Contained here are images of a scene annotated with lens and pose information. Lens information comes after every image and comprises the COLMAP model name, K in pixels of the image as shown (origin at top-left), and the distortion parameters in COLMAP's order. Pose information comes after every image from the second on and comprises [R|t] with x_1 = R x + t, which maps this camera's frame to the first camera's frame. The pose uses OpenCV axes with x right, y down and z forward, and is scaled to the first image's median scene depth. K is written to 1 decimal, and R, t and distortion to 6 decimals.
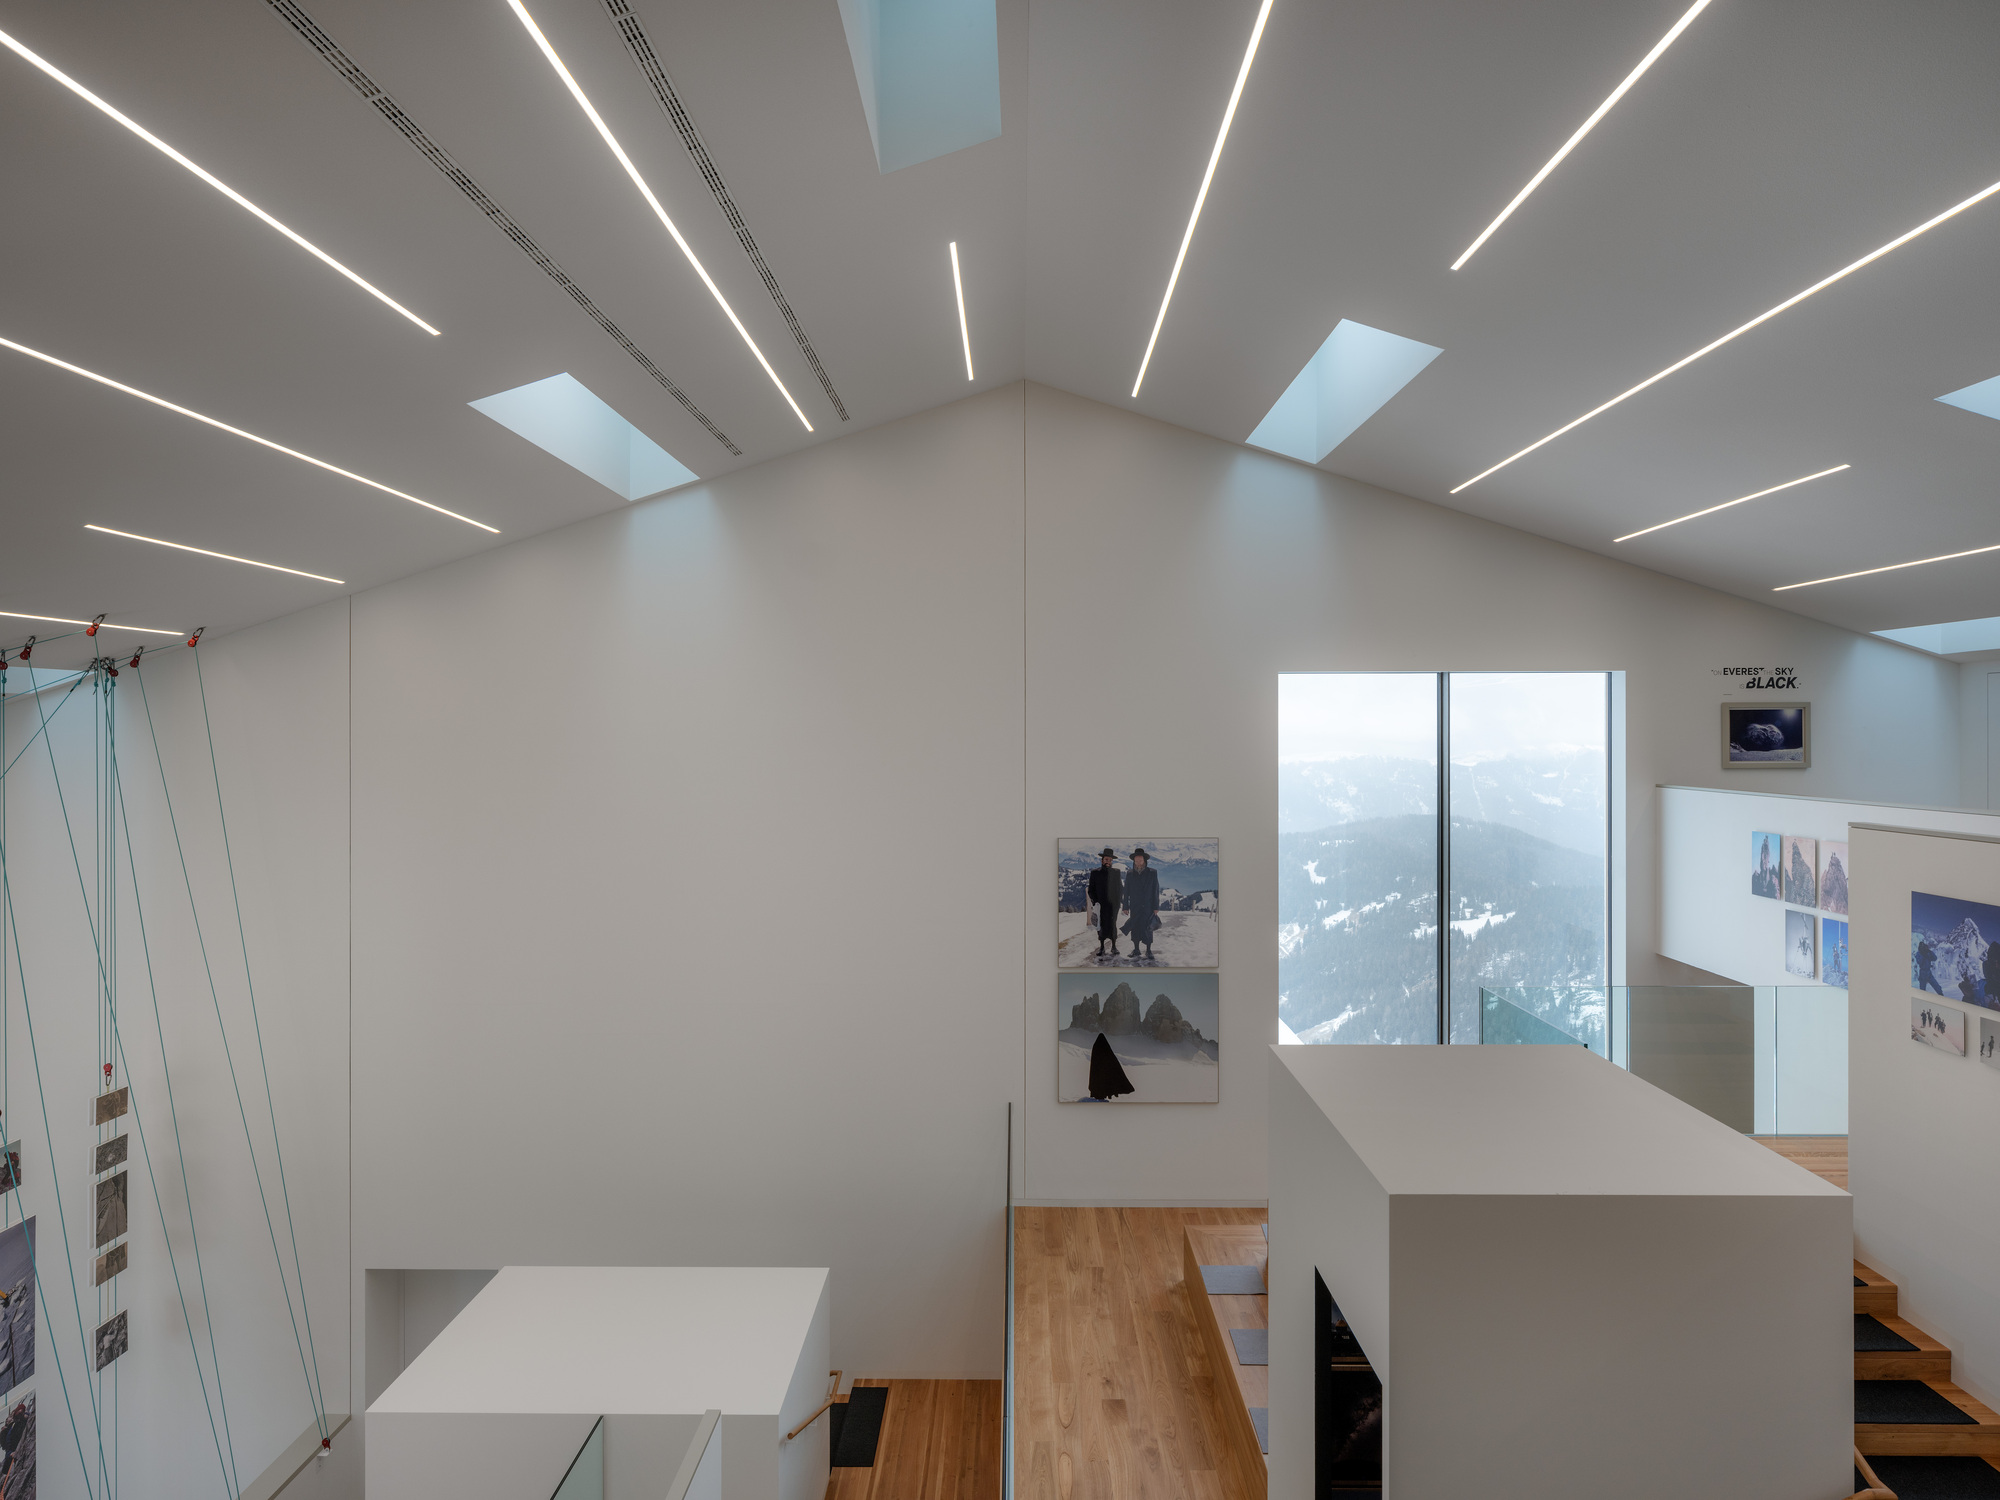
lens RADIAL K [[1135.7, 0, 1000.0], [0, 1135.7, 750.0], [0, 0, 1]] dist [-0.035124, -0.003429]
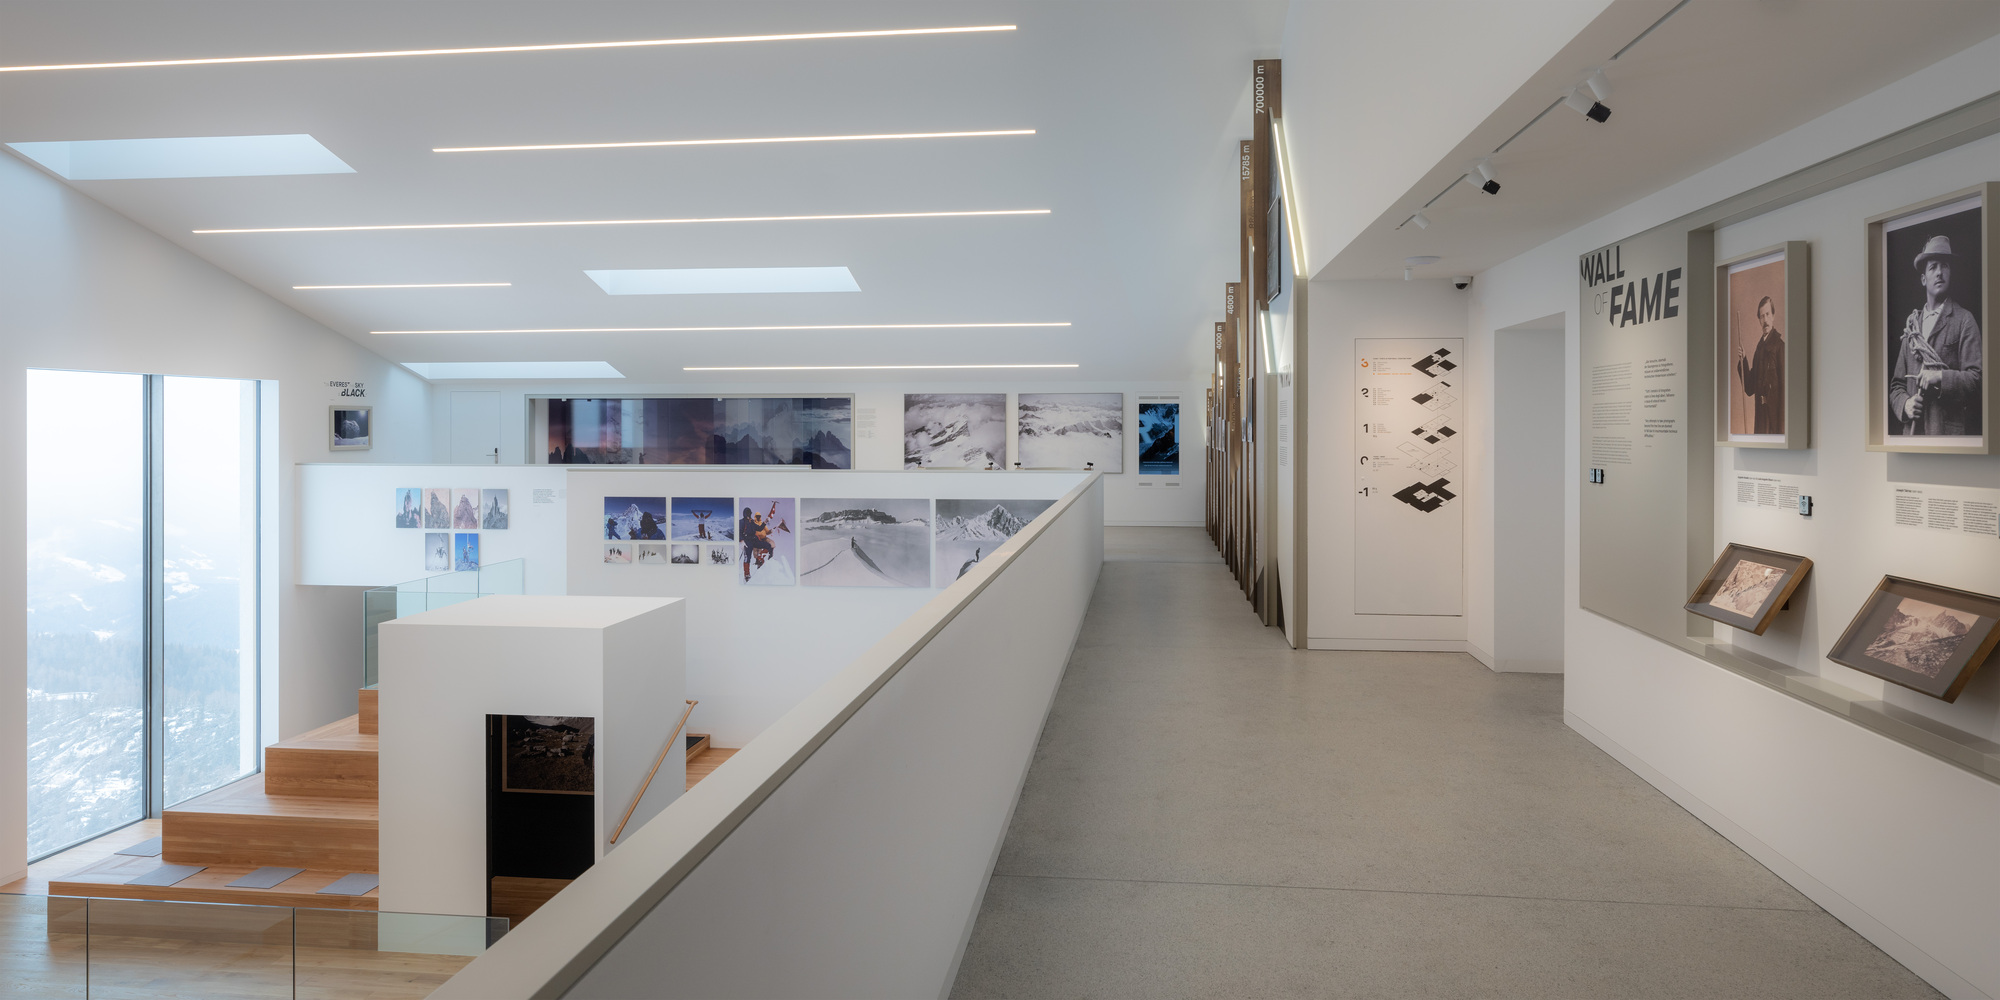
lens RADIAL K [[1074.3, 0, 1000.0], [0, 1074.3, 500.0], [0, 0, 1]] dist [0.000862, 0.000041]
pose [[0.113336, -0.065272, 0.991410, -0.789736], [0.013523, 0.997849, 0.064150, 0.003165], [-0.993465, 0.006136, 0.113974, -0.032342]]
